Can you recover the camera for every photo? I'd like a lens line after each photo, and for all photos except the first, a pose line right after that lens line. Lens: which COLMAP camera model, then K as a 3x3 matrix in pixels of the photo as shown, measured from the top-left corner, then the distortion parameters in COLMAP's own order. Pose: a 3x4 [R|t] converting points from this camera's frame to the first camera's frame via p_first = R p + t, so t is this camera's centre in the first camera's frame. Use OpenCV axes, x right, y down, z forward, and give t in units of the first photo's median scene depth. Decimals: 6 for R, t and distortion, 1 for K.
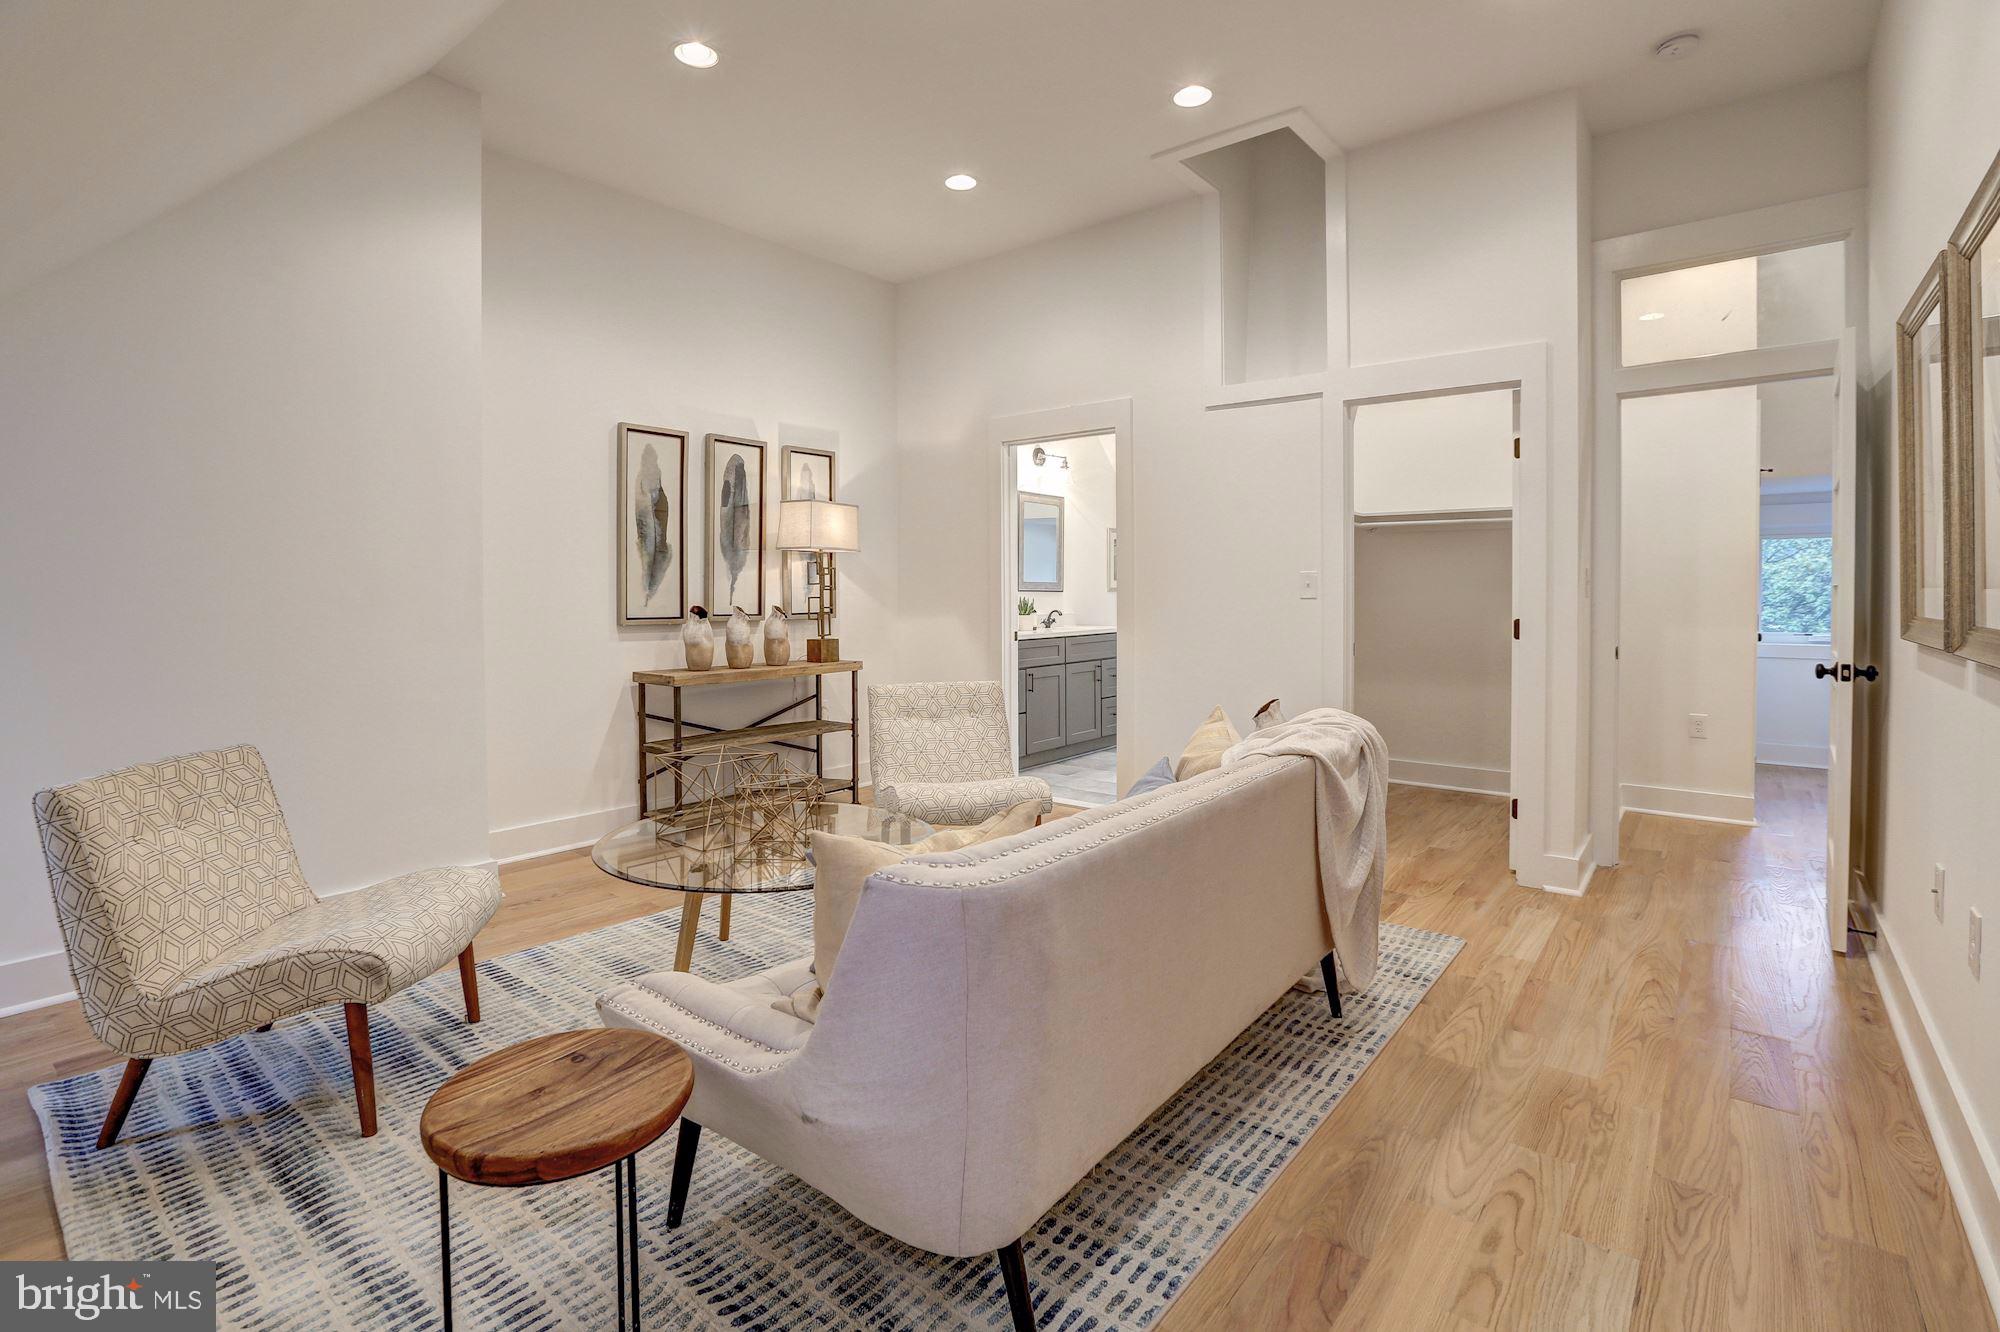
lens RADIAL K [[938.5, 0, 962.7], [0, 938.5, 598.2], [0, 0, 1]] dist [-0.045907, 0.014665]
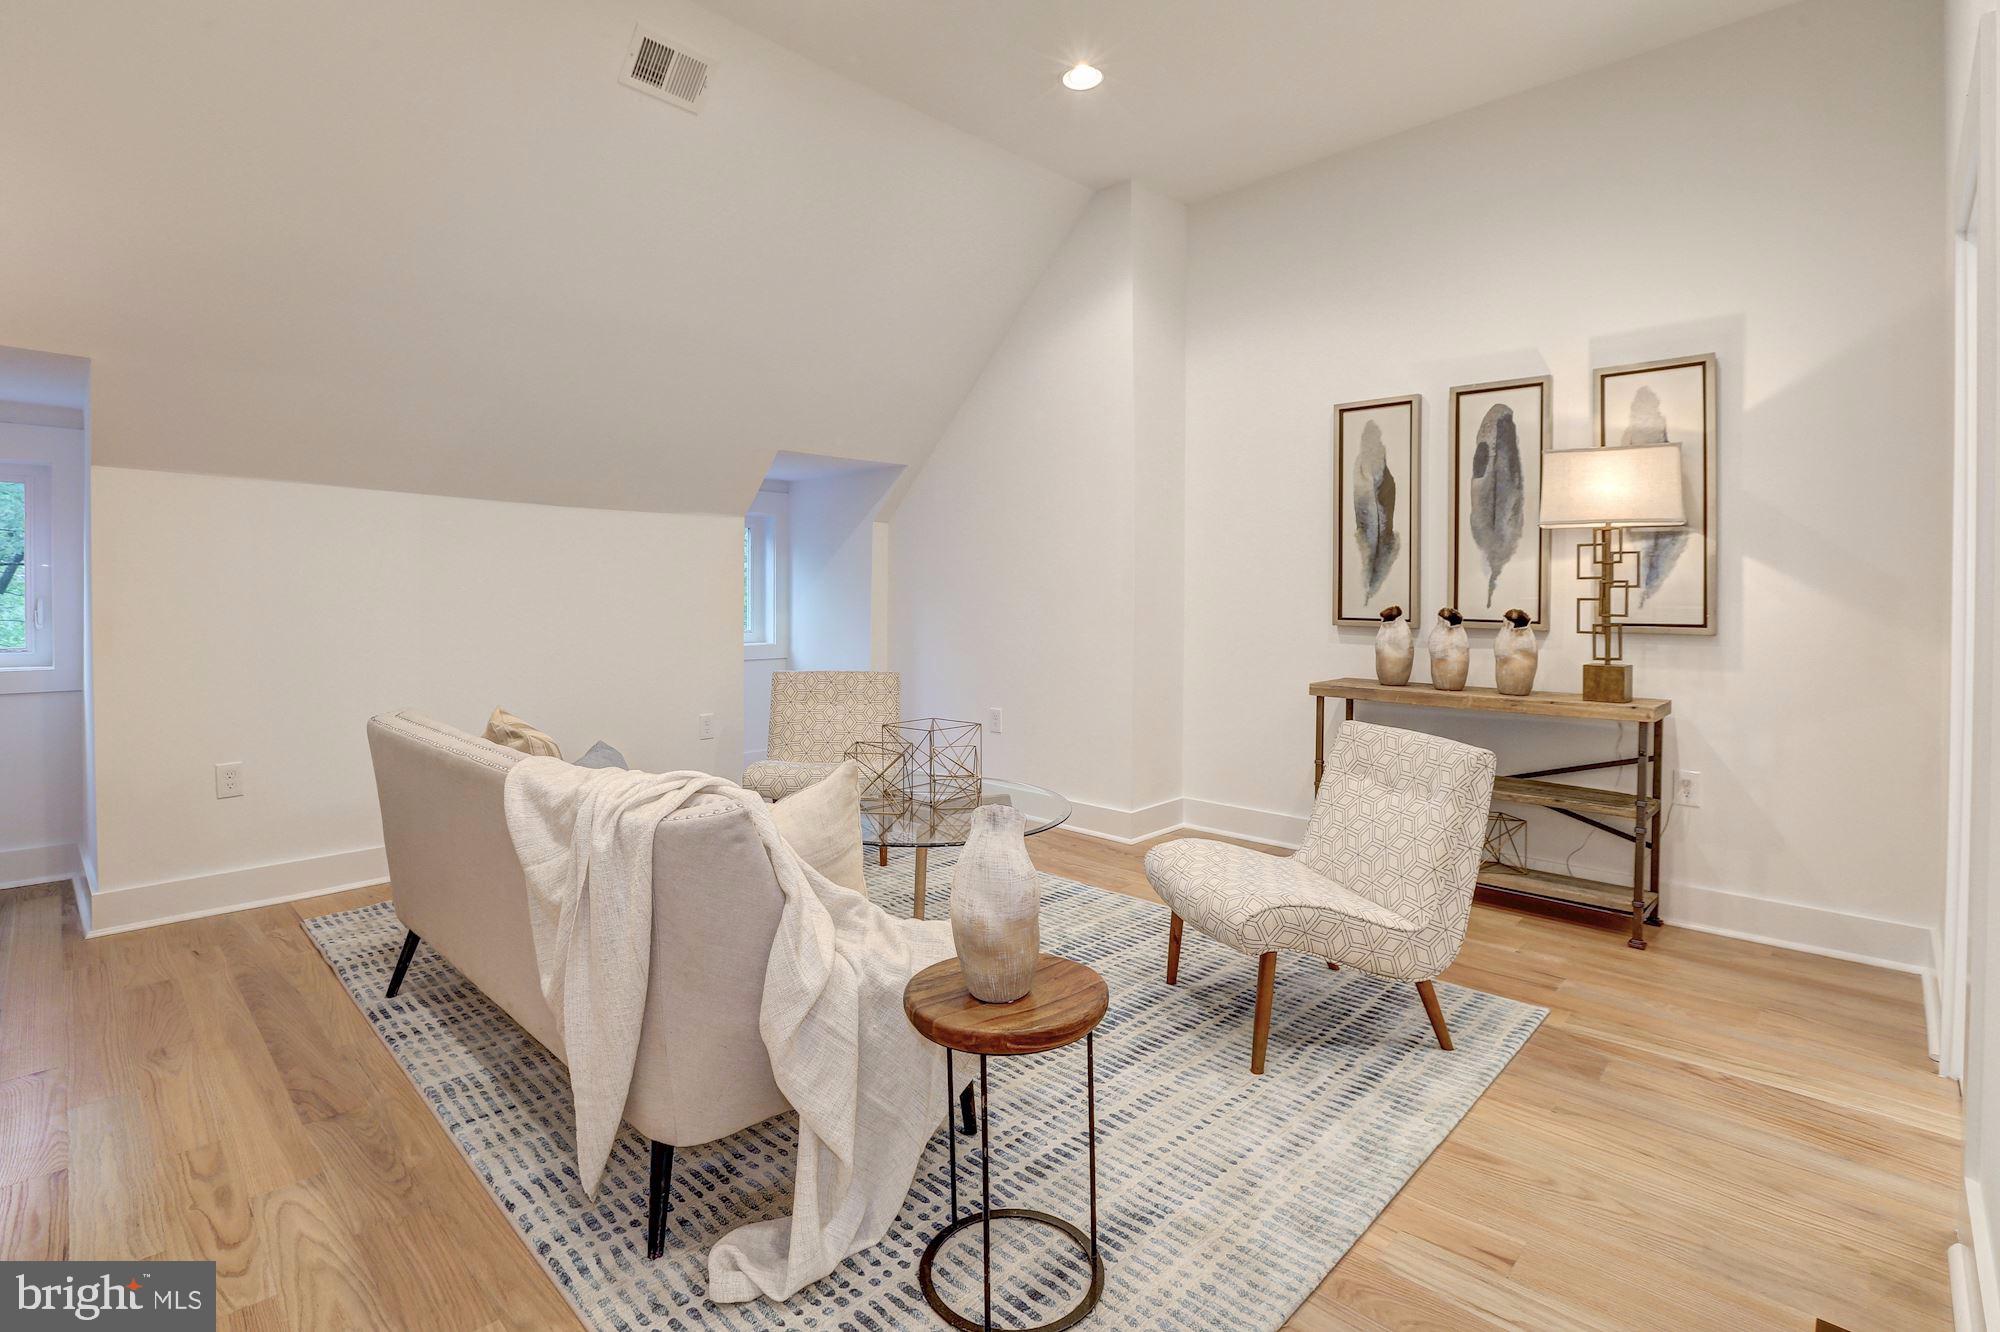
lens RADIAL K [[938.5, 0, 985.8], [0, 938.5, 596.9], [0, 0, 1]] dist [-0.045907, 0.014665]
pose [[-0.072357, 0.011697, -0.997310, 0.535259], [-0.010748, 0.999864, 0.012507, -0.006143], [0.997321, 0.011624, -0.072221, 0.669849]]
